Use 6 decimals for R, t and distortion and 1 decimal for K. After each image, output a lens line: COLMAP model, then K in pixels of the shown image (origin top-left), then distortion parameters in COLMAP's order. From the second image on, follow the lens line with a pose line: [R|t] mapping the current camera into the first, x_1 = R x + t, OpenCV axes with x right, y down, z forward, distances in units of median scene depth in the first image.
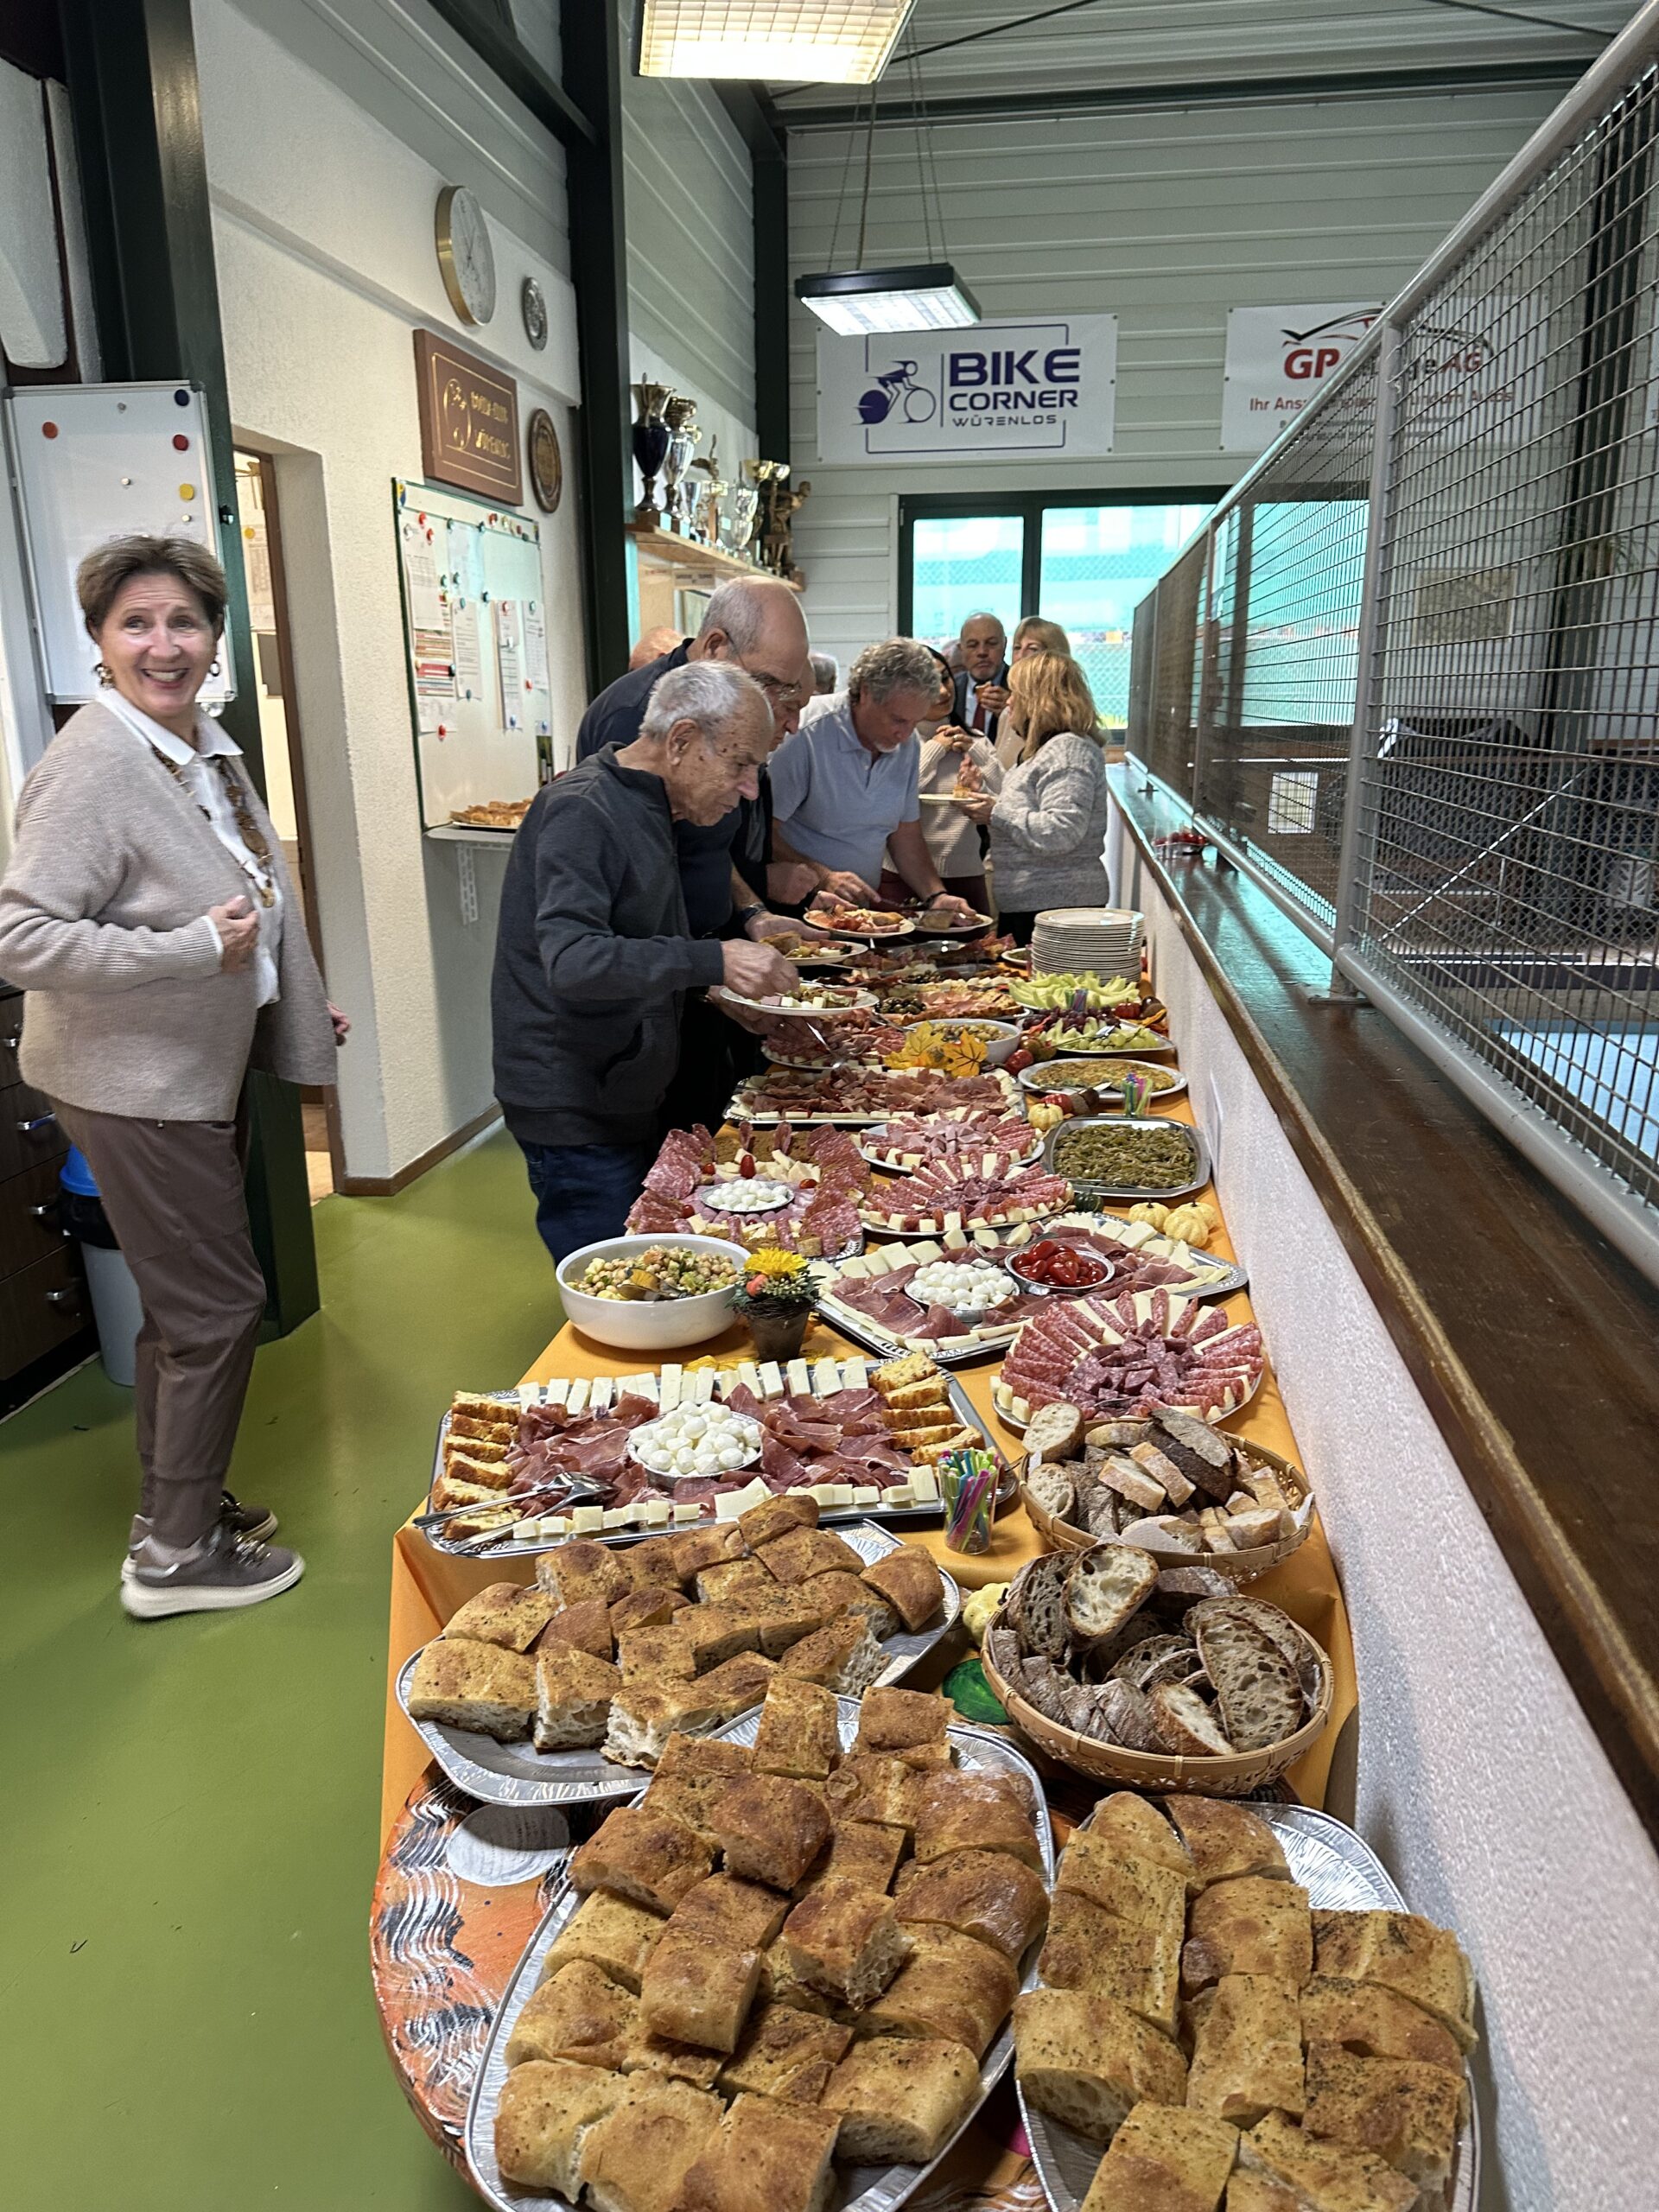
lens RADIAL K [[1555.8, 0, 819.4], [0, 1555.8, 1111.0], [0, 0, 1]] dist [0.033171, -0.055616]
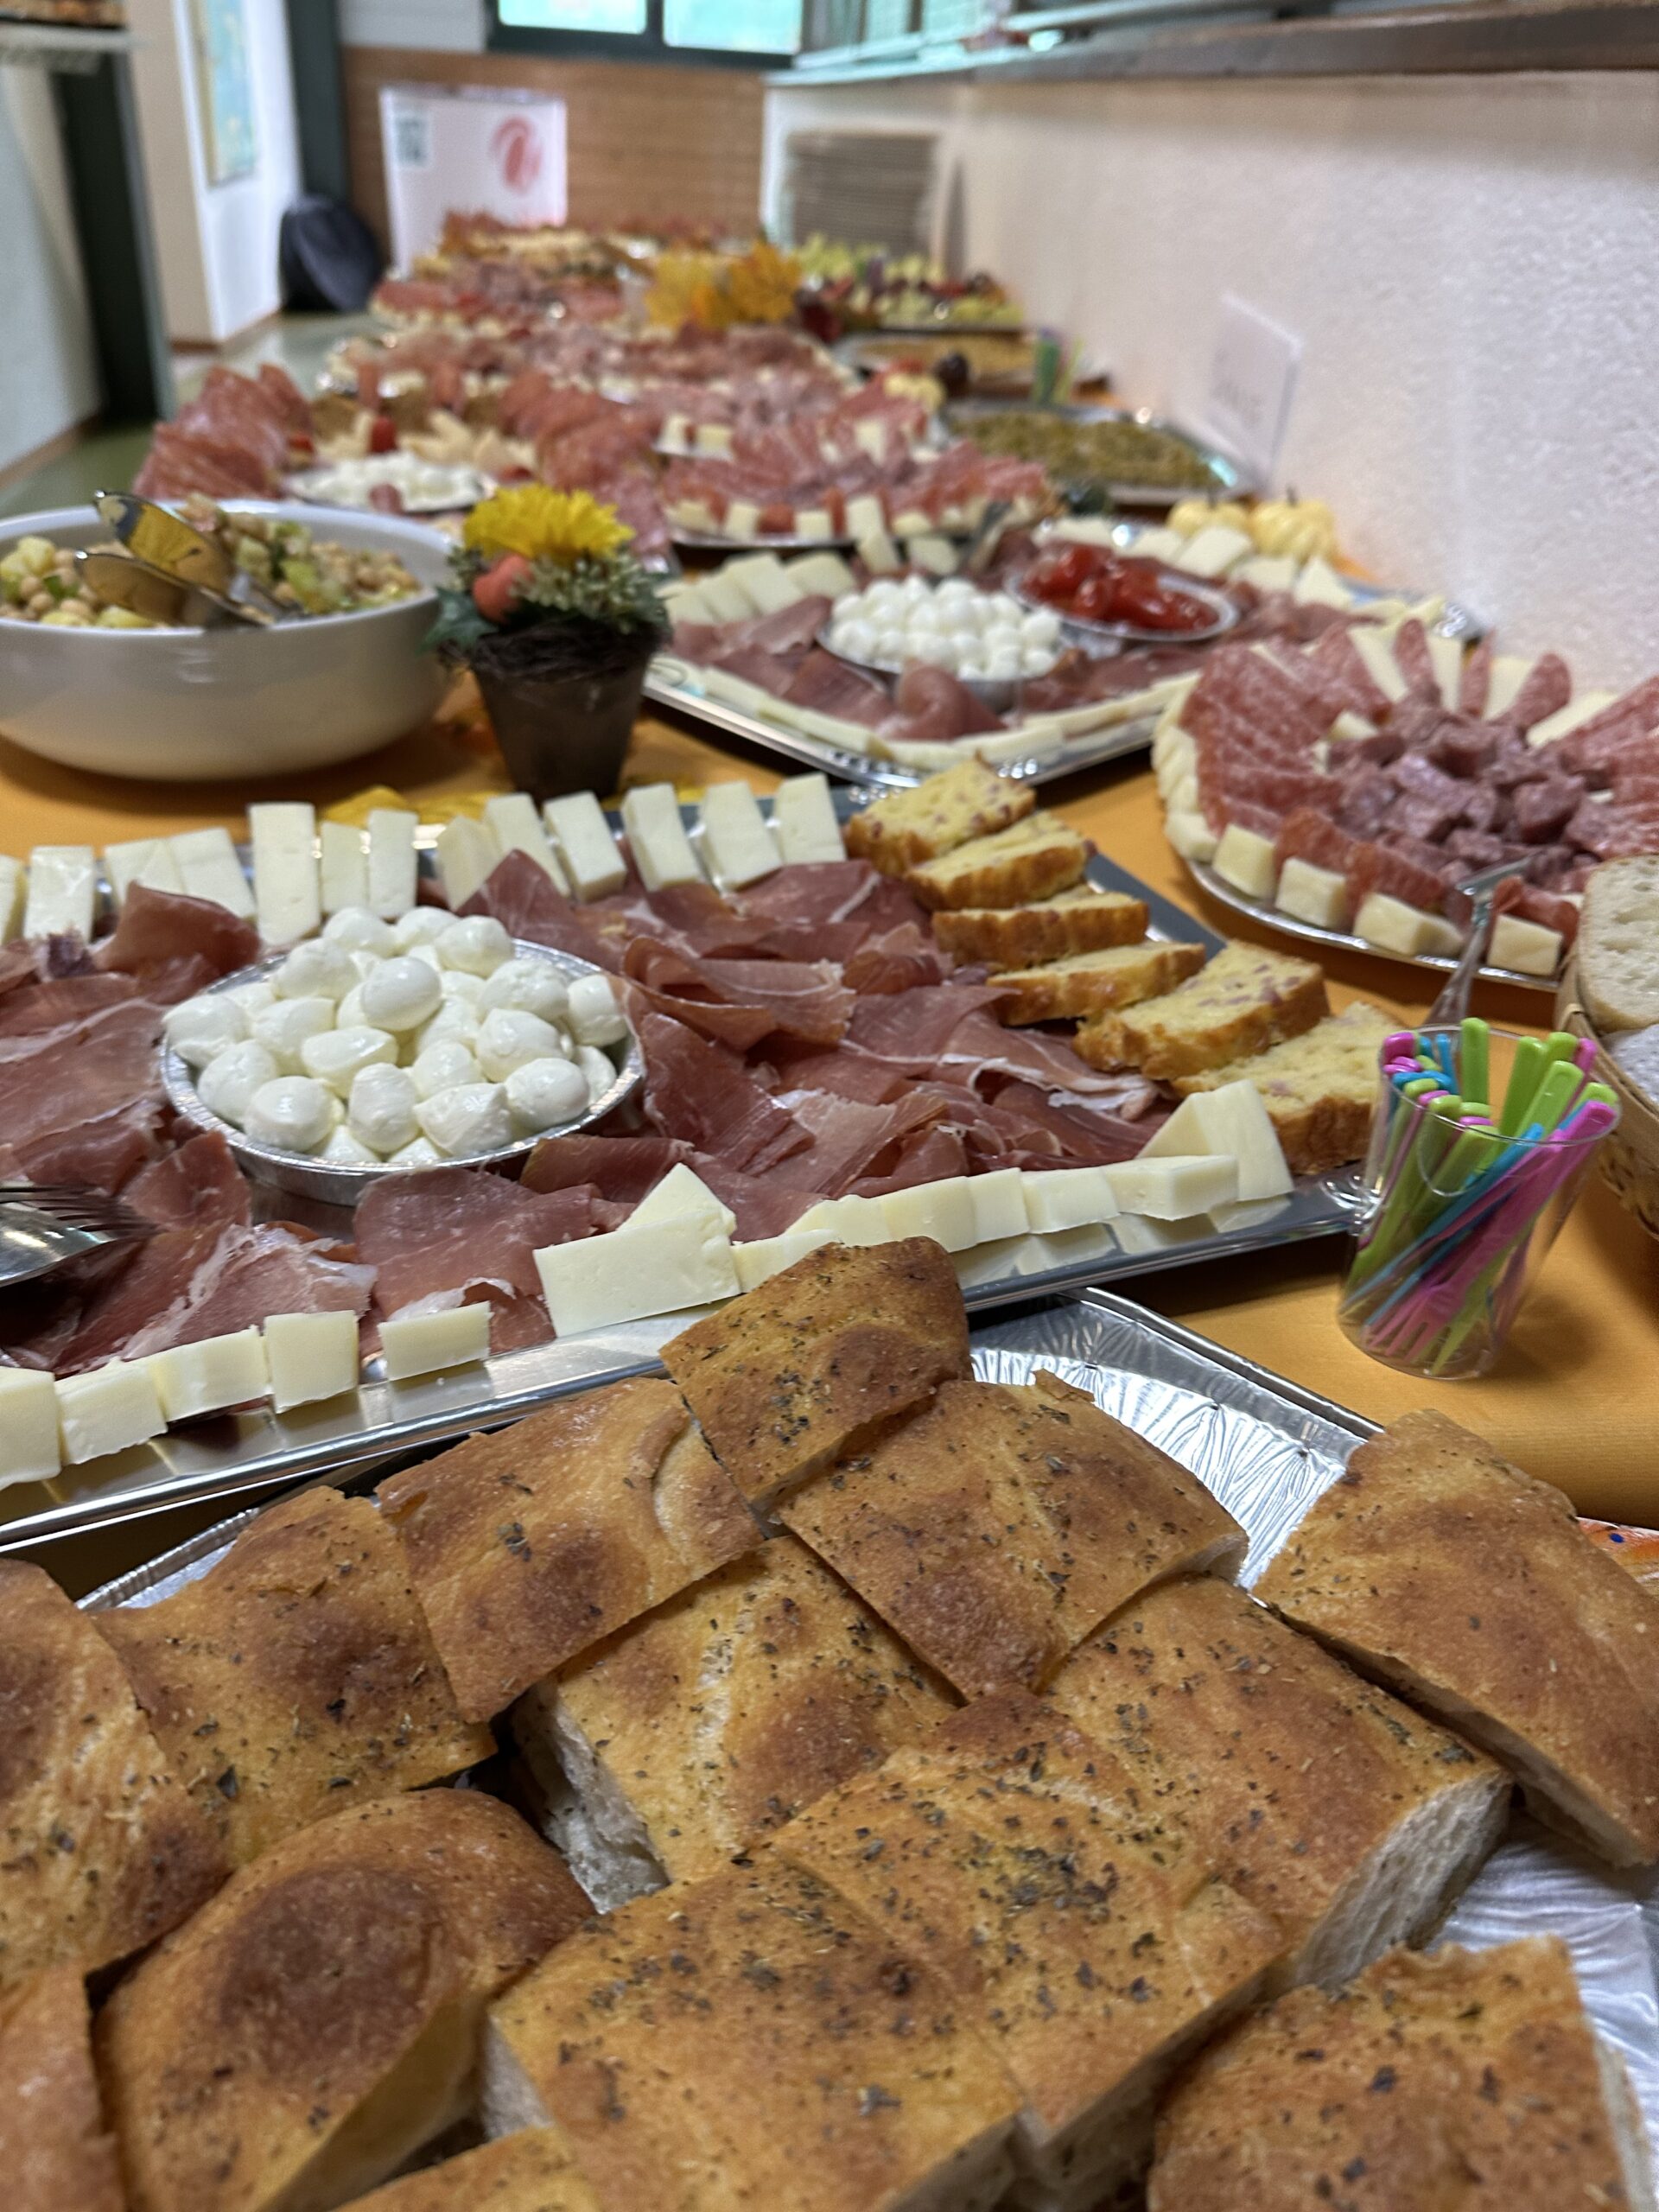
lens RADIAL K [[1555.8, 0, 824.8], [0, 1555.8, 1174.2], [0, 0, 1]] dist [0.033171, -0.055616]
pose [[0.967717, -0.079104, 0.239303, -0.054459], [-0.006168, 0.941753, 0.336250, 0.098502], [-0.251963, -0.326870, 0.910862, 0.507157]]
